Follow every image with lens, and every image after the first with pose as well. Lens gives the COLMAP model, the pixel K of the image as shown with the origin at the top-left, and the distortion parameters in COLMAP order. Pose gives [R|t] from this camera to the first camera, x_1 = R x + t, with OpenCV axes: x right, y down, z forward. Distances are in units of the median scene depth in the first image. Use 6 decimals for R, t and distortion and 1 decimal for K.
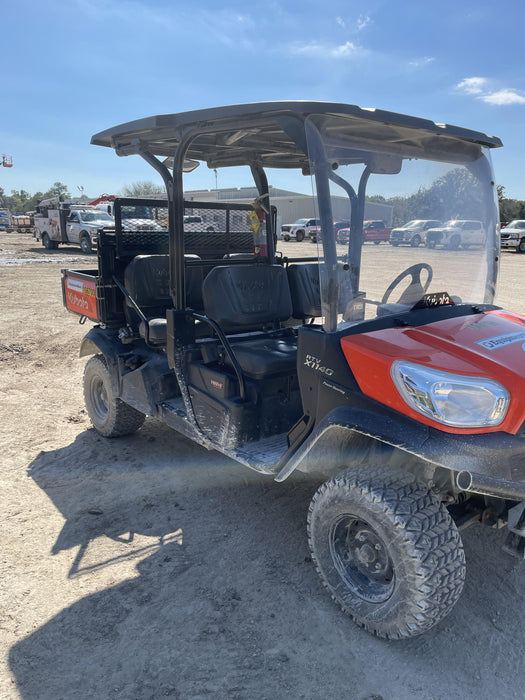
lens RADIAL K [[530.0, 0, 263.3], [0, 530.0, 357.0], [0, 0, 1]] dist [0.031027, -0.007225]
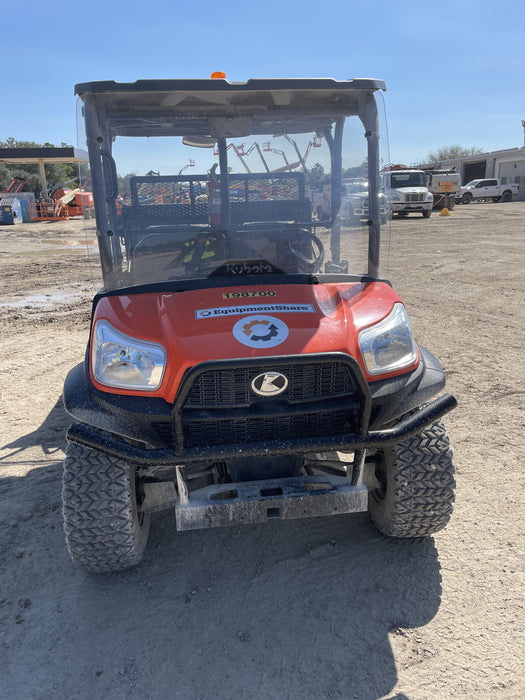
lens RADIAL K [[530.0, 0, 258.1], [0, 530.0, 350.7], [0, 0, 1]] dist [0.031027, -0.007225]
pose [[0.842054, 0.103742, -0.529322, 0.710218], [-0.081592, 0.994536, 0.065122, -0.018256], [0.533186, -0.011648, 0.845918, 0.167849]]
